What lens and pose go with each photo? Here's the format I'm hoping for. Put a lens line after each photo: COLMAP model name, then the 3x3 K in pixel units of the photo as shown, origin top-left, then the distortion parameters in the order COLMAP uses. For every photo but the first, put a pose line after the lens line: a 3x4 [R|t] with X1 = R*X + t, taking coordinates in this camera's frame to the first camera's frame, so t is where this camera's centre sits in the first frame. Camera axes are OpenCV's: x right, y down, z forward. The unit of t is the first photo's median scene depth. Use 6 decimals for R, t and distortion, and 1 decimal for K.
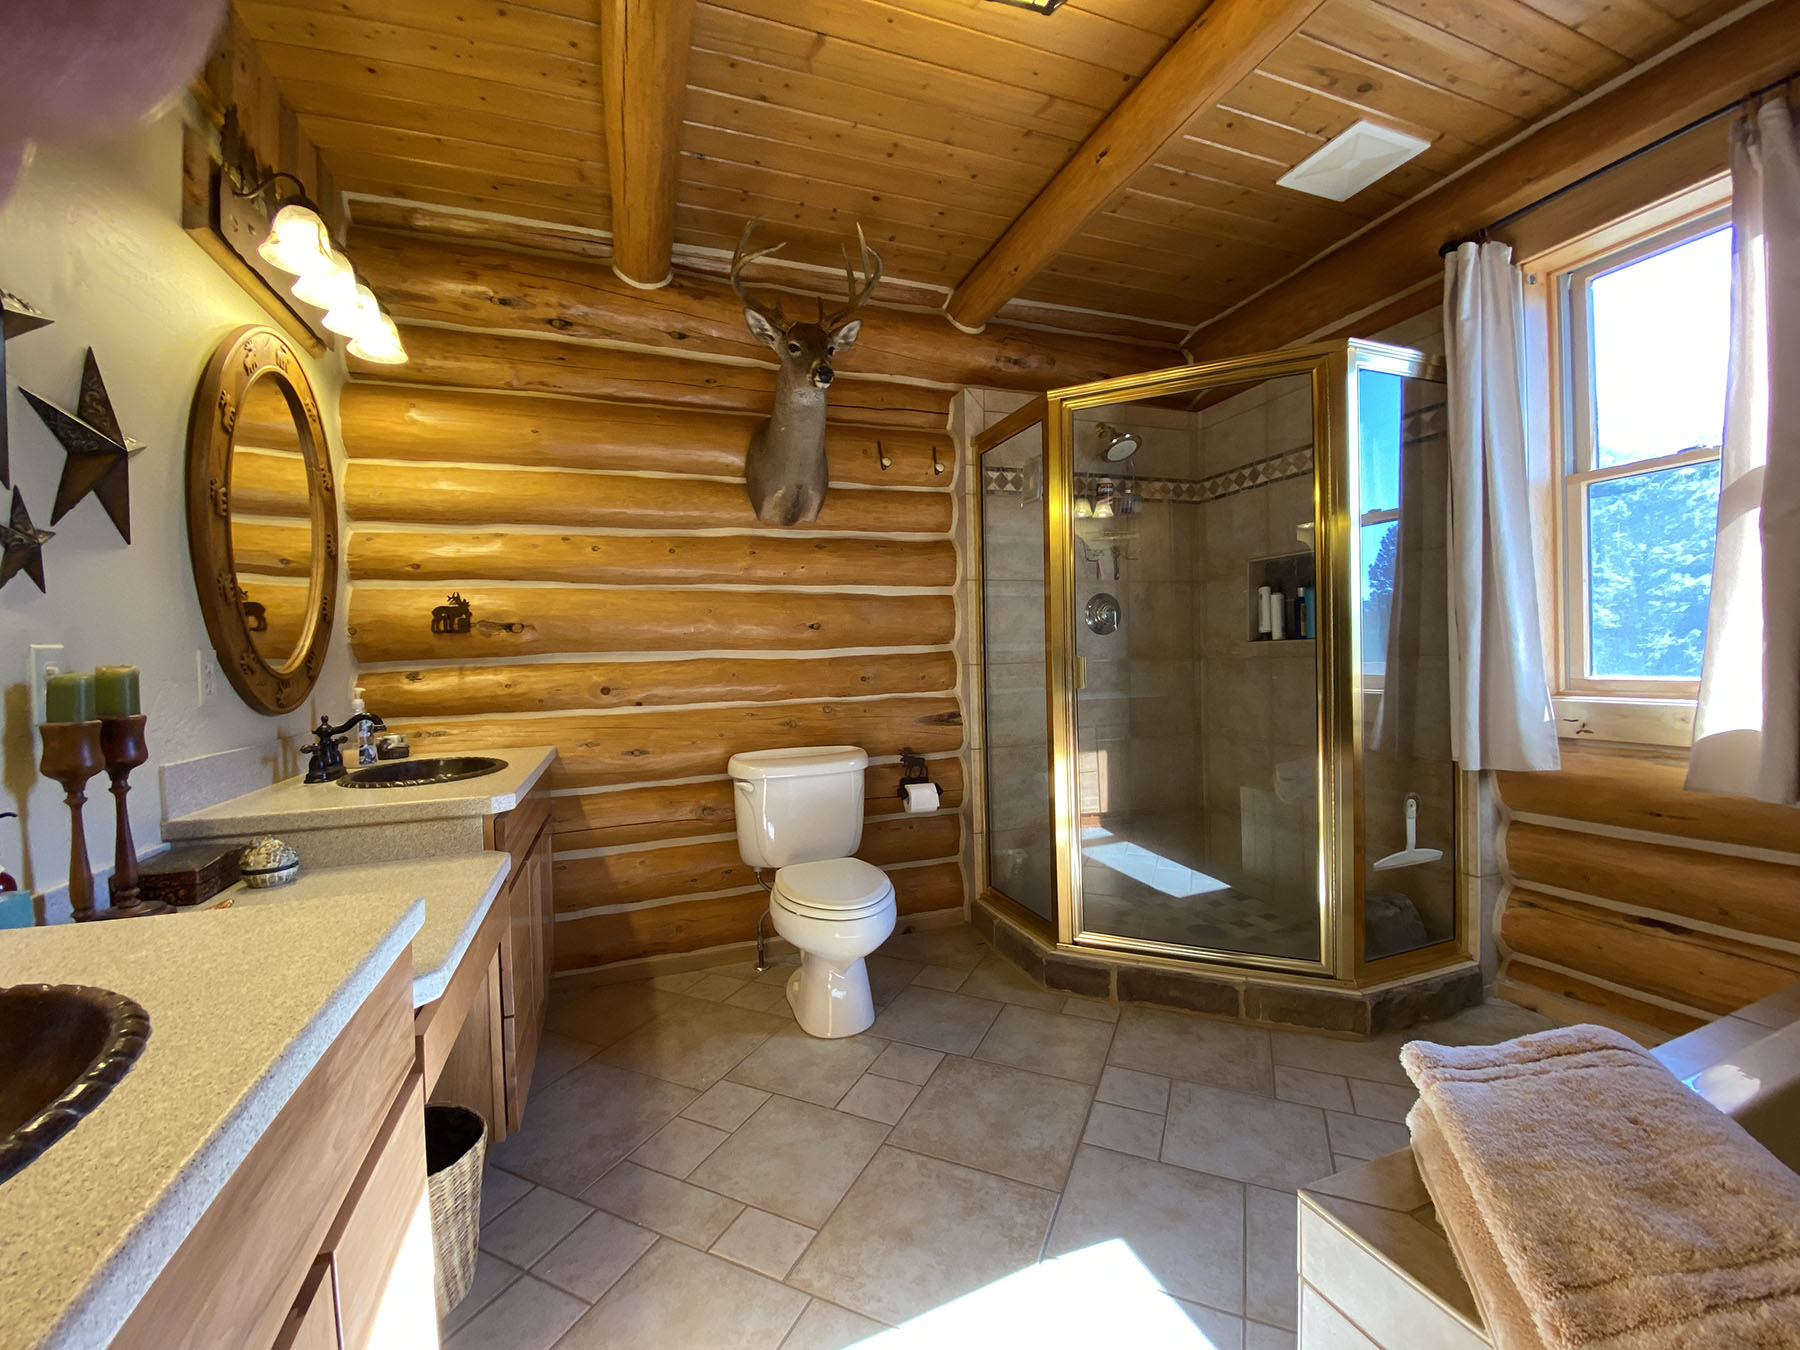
lens RADIAL K [[725.3, 0, 895.2], [0, 725.3, 668.2], [0, 0, 1]] dist [-0.002115, -0.000063]
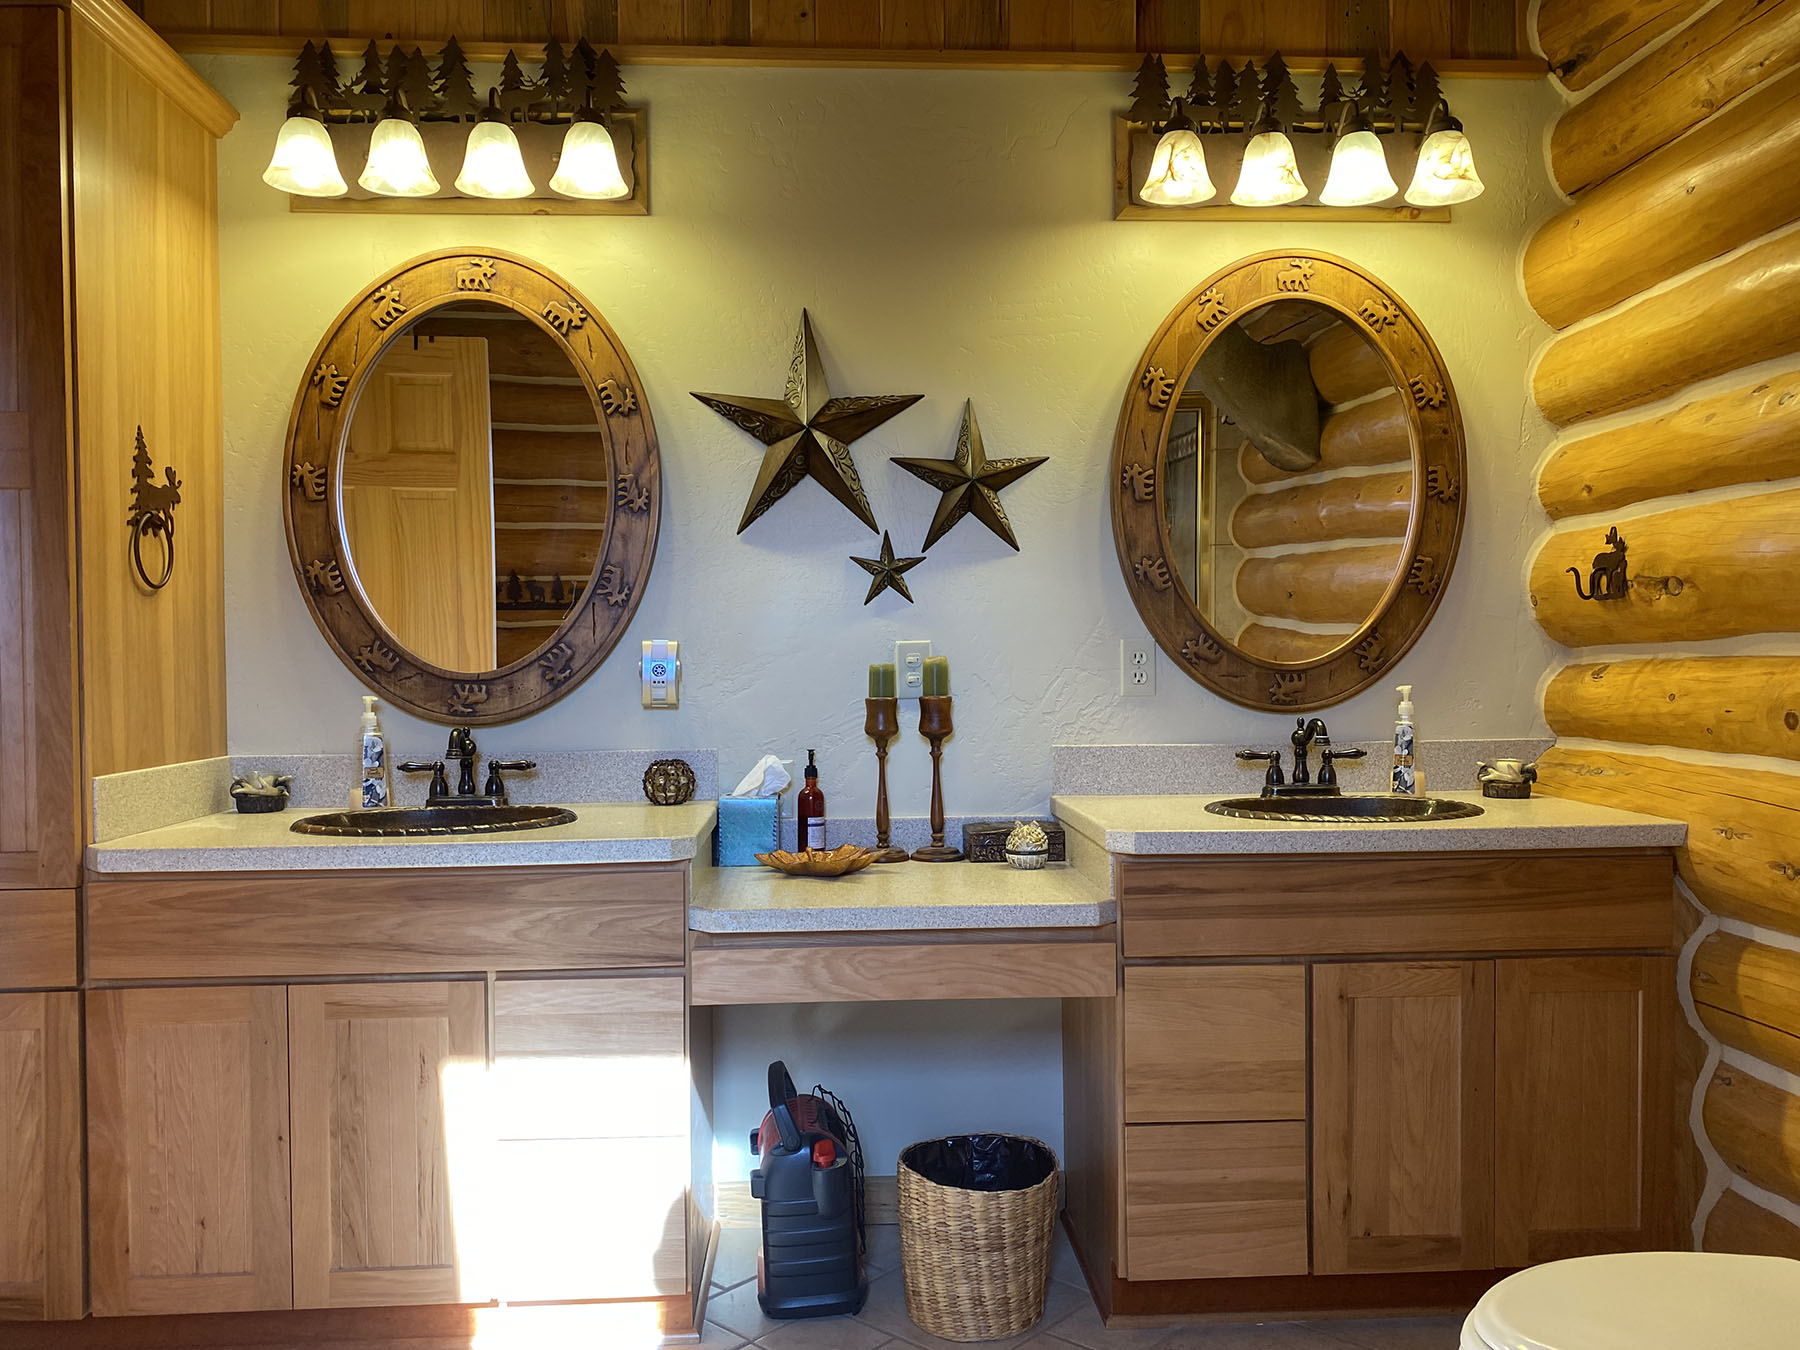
lens RADIAL K [[1369.4, 0, 898.2], [0, 1369.4, 681.9], [0, 0, 1]] dist [-0.007801, -0.005066]
pose [[-0.305369, 0.044497, -0.951194, 0.472837], [0.001011, 0.998922, 0.046405, -0.026655], [0.952234, 0.013209, -0.305085, 0.634726]]
